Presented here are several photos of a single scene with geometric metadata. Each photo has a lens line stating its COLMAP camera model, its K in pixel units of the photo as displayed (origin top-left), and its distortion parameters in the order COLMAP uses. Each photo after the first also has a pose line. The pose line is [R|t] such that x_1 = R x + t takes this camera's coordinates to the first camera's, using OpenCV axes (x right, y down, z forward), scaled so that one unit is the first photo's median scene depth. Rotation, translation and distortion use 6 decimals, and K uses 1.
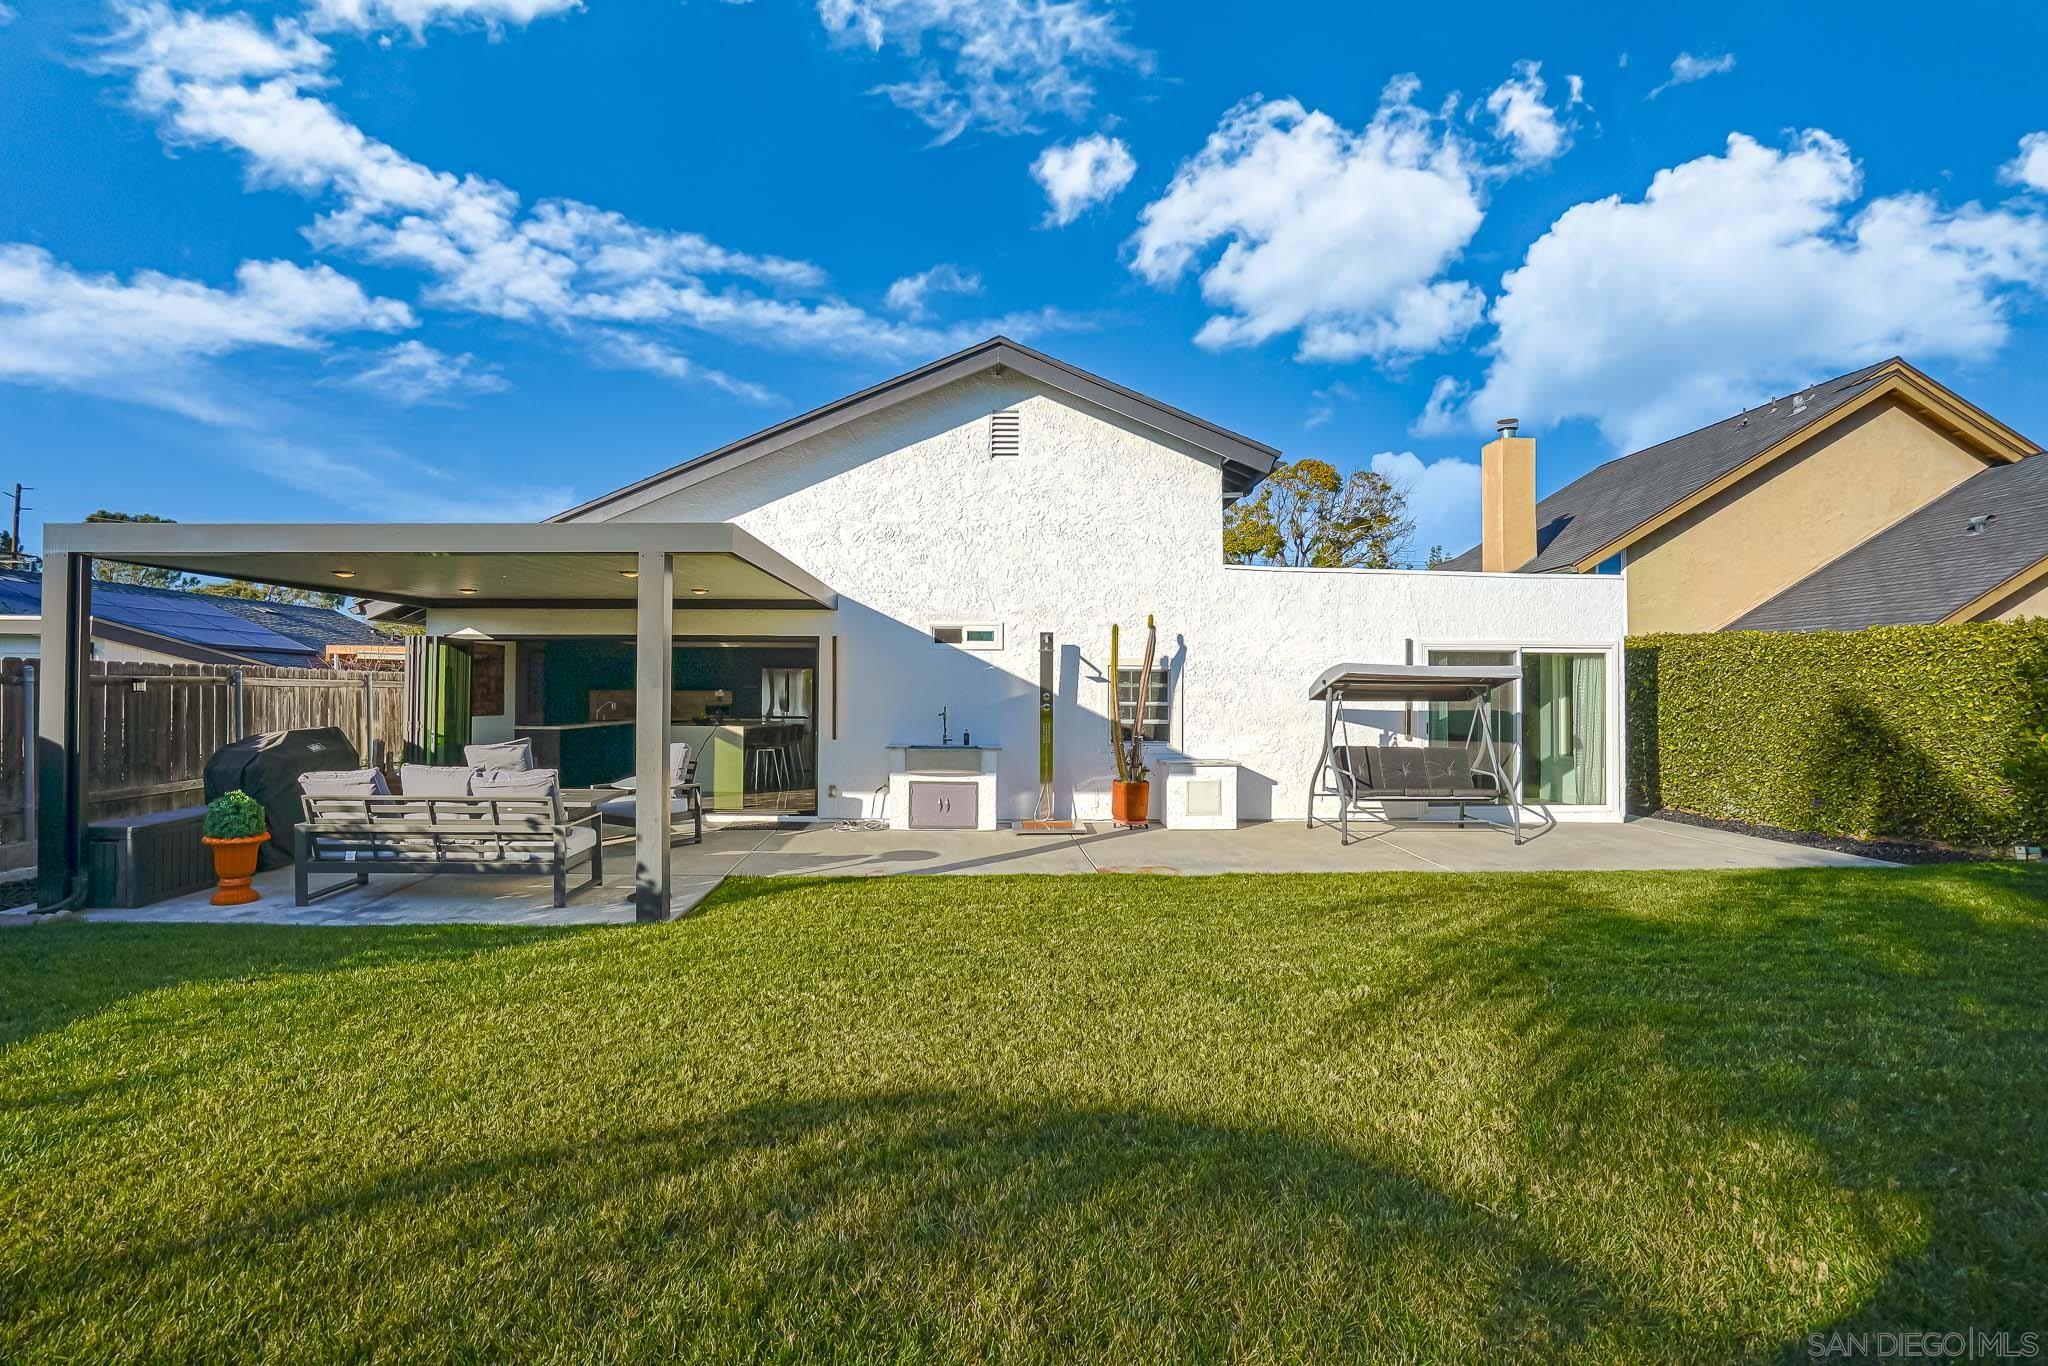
lens RADIAL K [[948.6, 0, 1022.9], [0, 948.6, 652.6], [0, 0, 1]] dist [-0.059475, 0.026134]
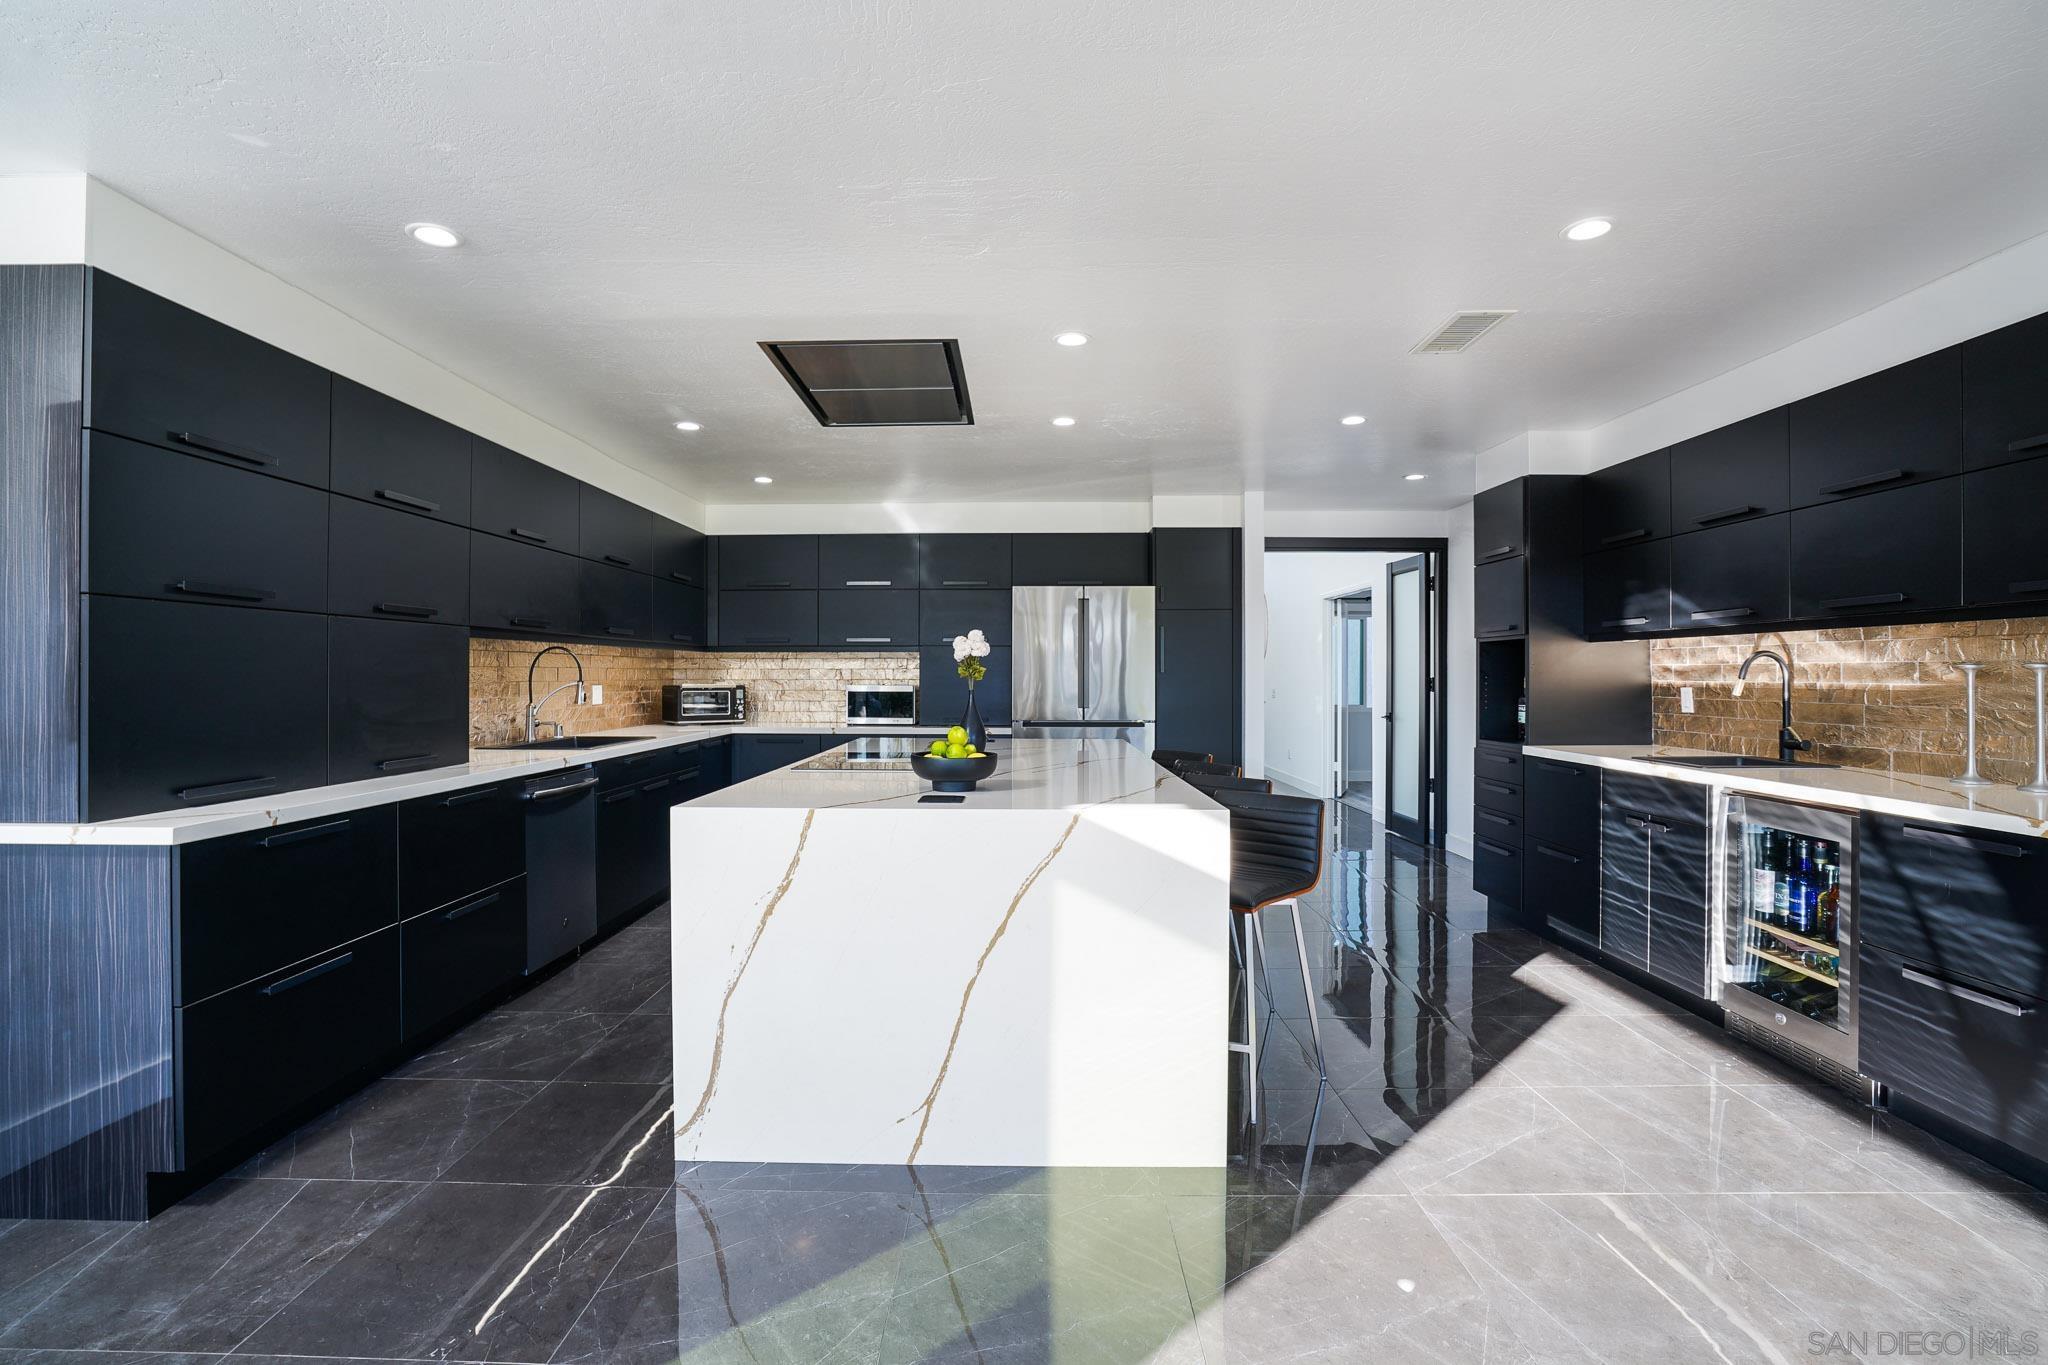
lens RADIAL K [[953.4, 0, 1030.9], [0, 953.4, 679.3], [0, 0, 1]] dist [-0.057833, 0.026237]
pose [[0.999075, -0.007301, -0.042385, -0.382604], [0.009240, 0.998911, 0.045724, 0.053346], [0.042005, -0.046074, 0.998055, 0.964922]]
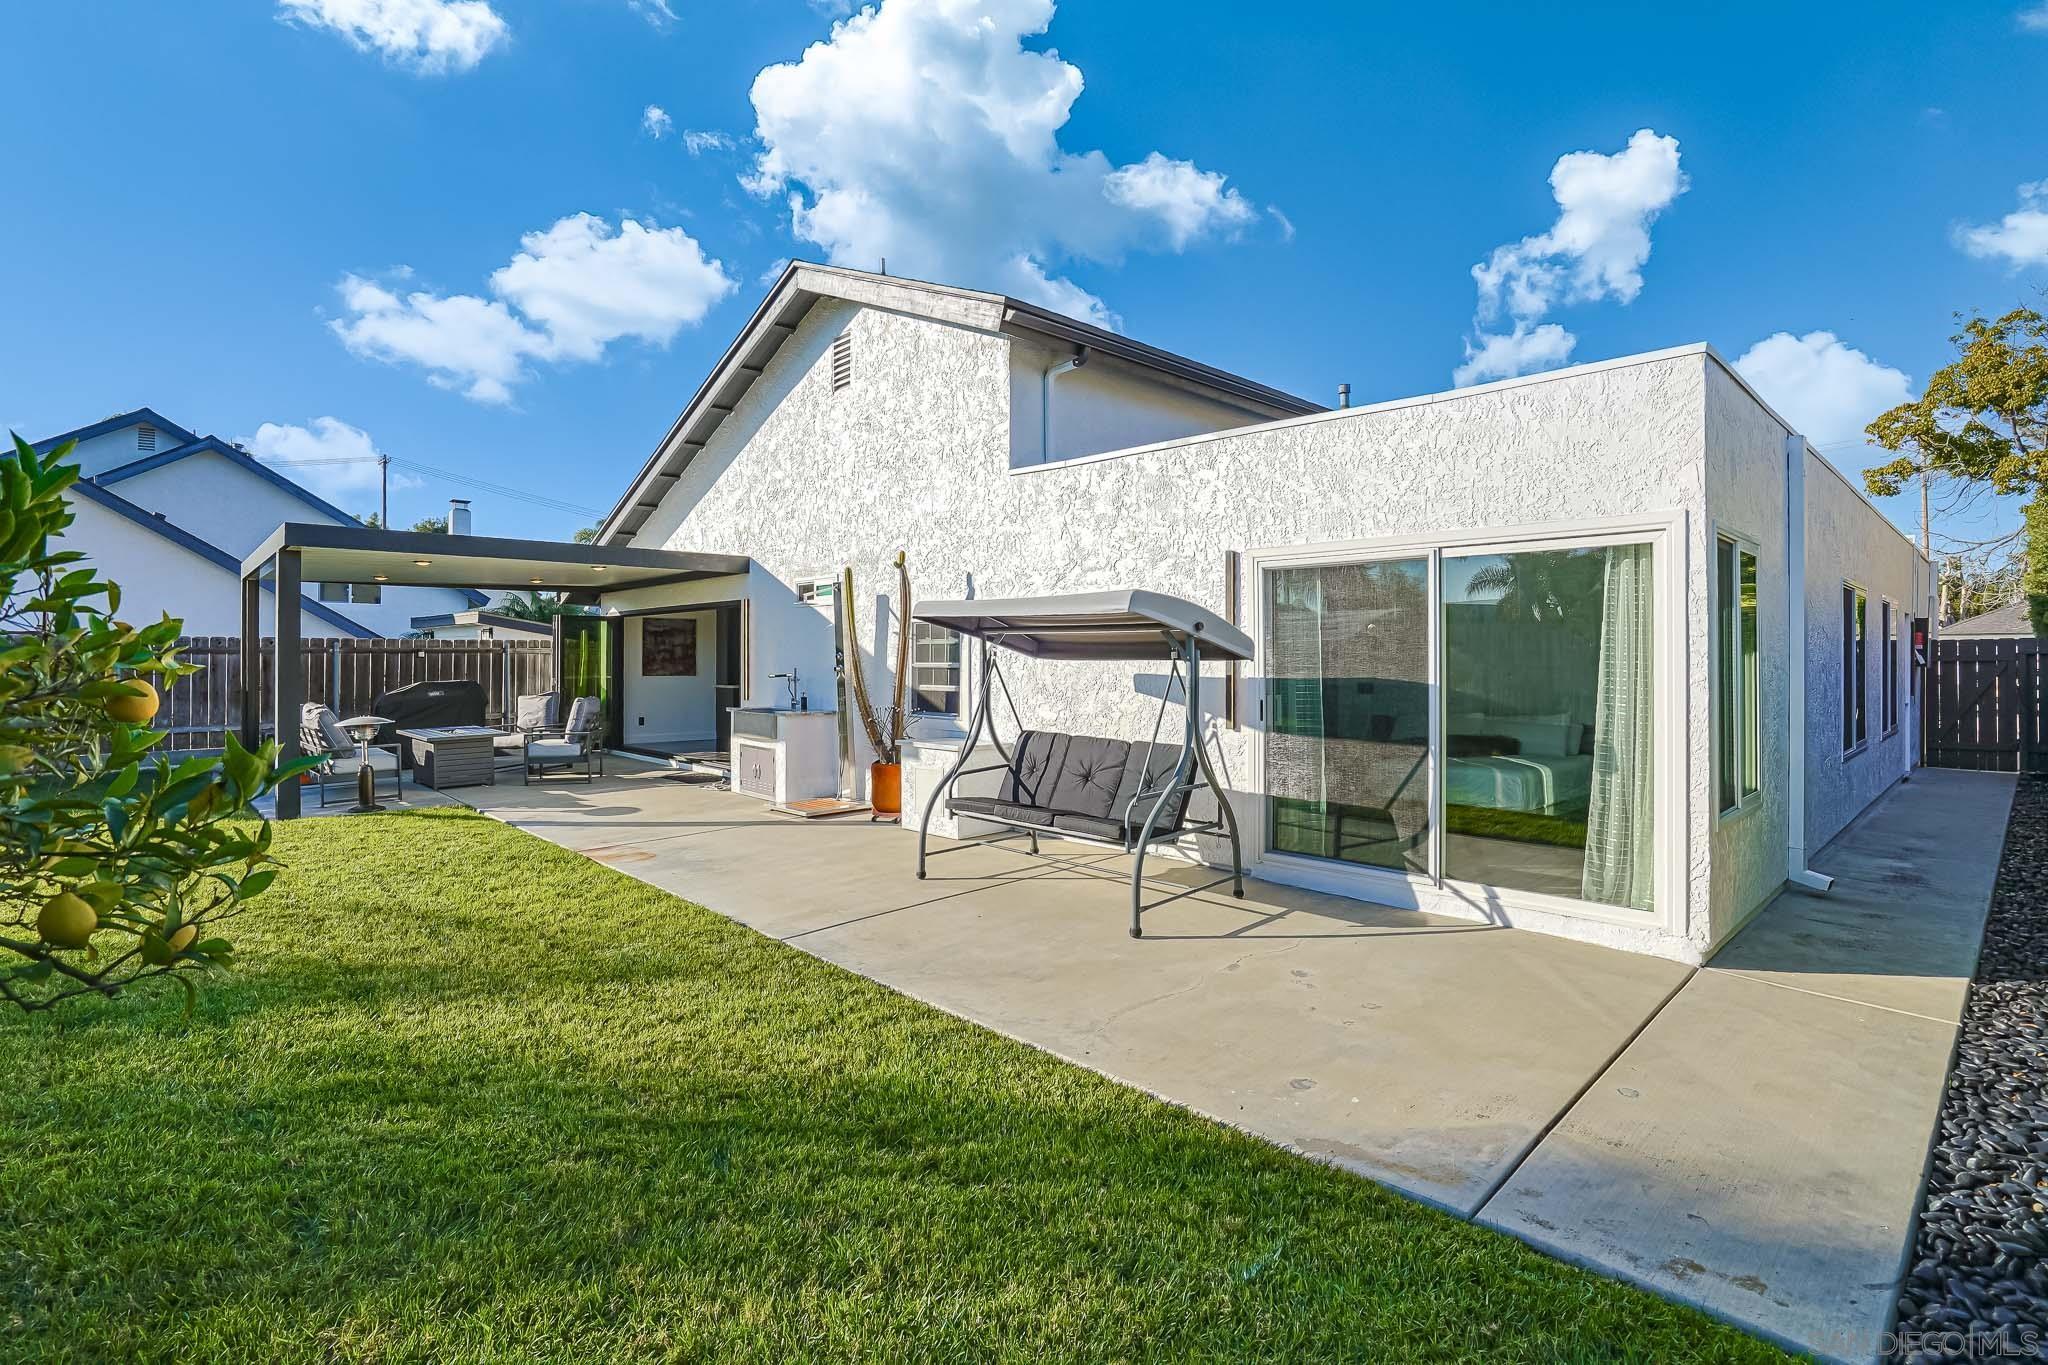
lens RADIAL K [[948.6, 0, 1022.9], [0, 948.6, 652.1], [0, 0, 1]] dist [-0.059475, 0.026134]
pose [[0.670979, -0.010238, -0.741406, 0.755017], [0.034931, 0.999231, 0.017814, 0.031701], [0.740653, -0.037851, 0.670821, 0.528207]]
